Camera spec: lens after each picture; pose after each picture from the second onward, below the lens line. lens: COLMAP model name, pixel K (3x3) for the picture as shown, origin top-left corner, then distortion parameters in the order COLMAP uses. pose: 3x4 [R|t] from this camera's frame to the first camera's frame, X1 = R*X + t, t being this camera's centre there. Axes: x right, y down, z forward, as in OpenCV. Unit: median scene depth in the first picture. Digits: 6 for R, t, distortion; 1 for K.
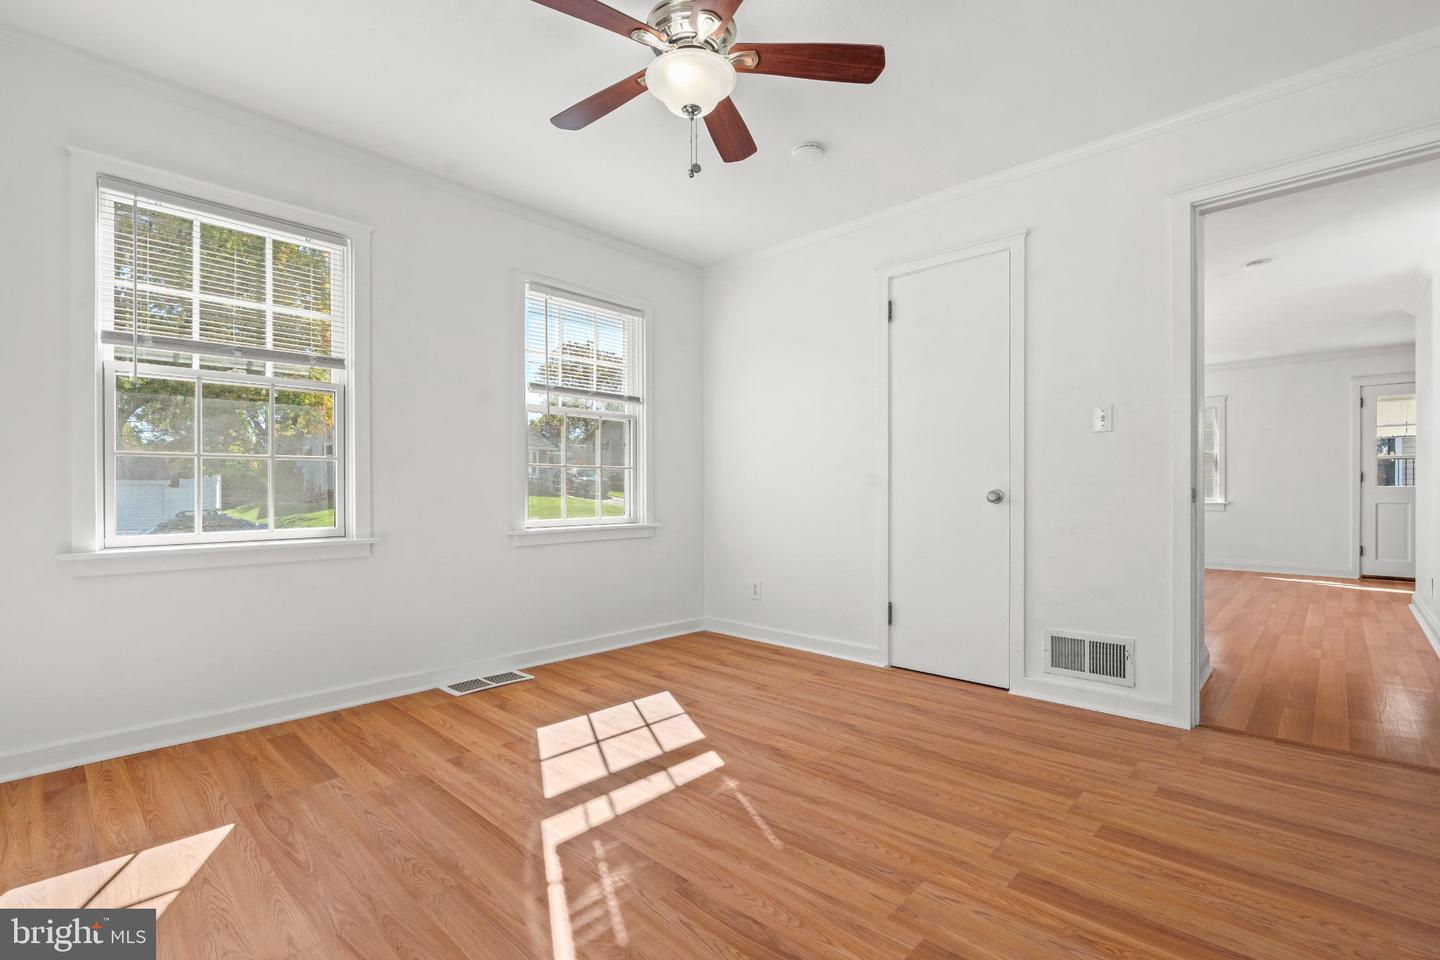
lens RADIAL K [[653.9, 0, 721.9], [0, 653.9, 484.5], [0, 0, 1]] dist [-0.004221, 0.001298]
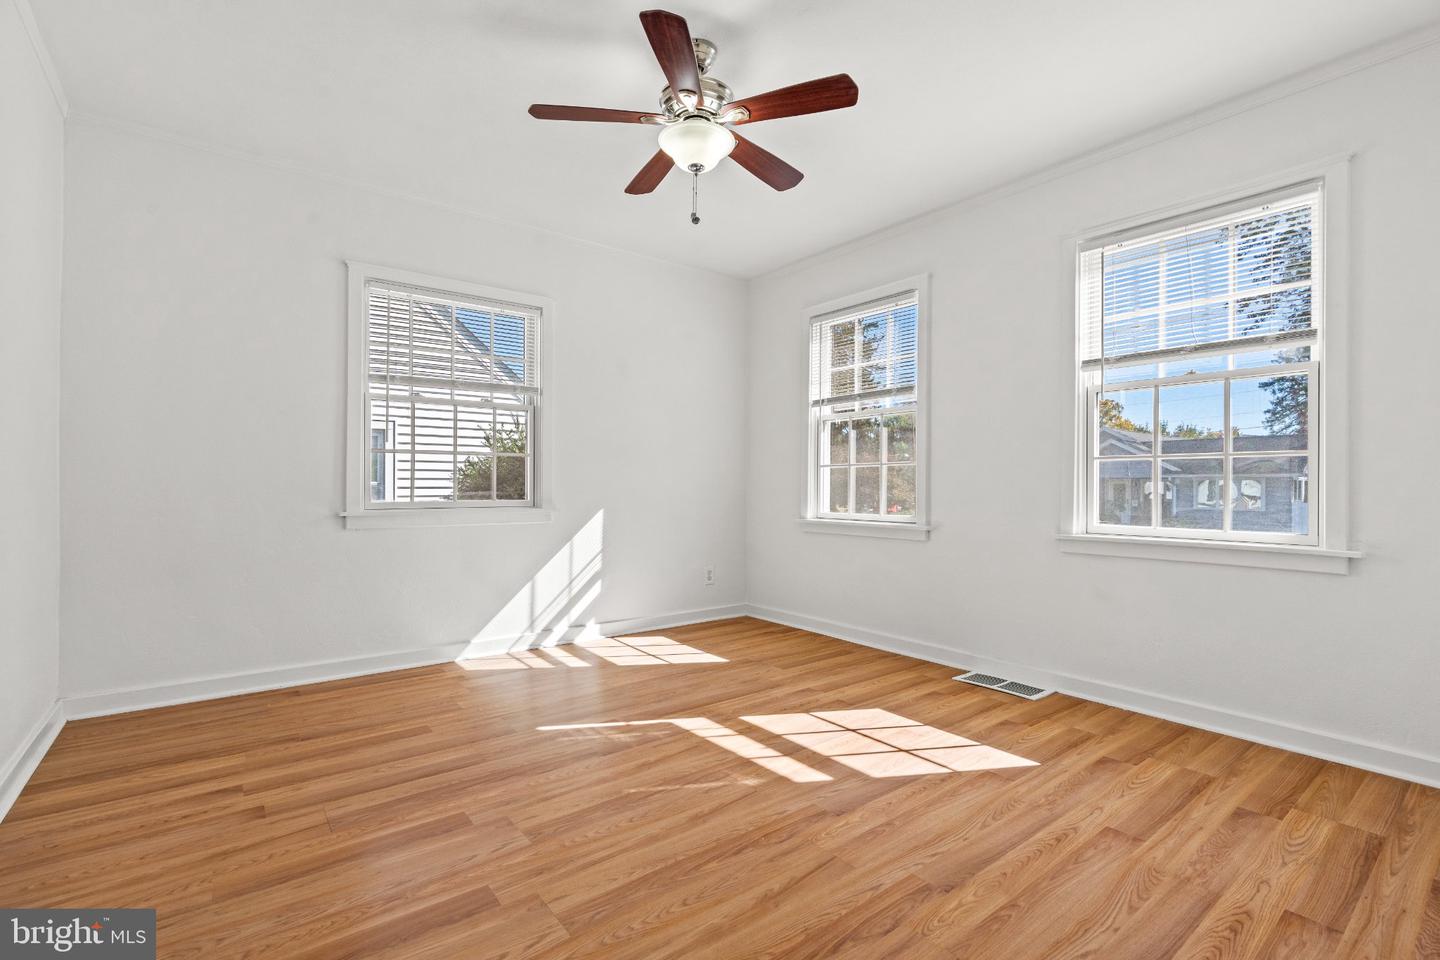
lens RADIAL K [[653.9, 0, 725.6], [0, 653.9, 488.8], [0, 0, 1]] dist [-0.004221, 0.001298]
pose [[-0.143920, 0.005756, -0.989573, 0.862438], [0.004999, 0.999975, 0.005089, 0.003092], [0.989577, -0.004215, -0.143945, 0.948548]]
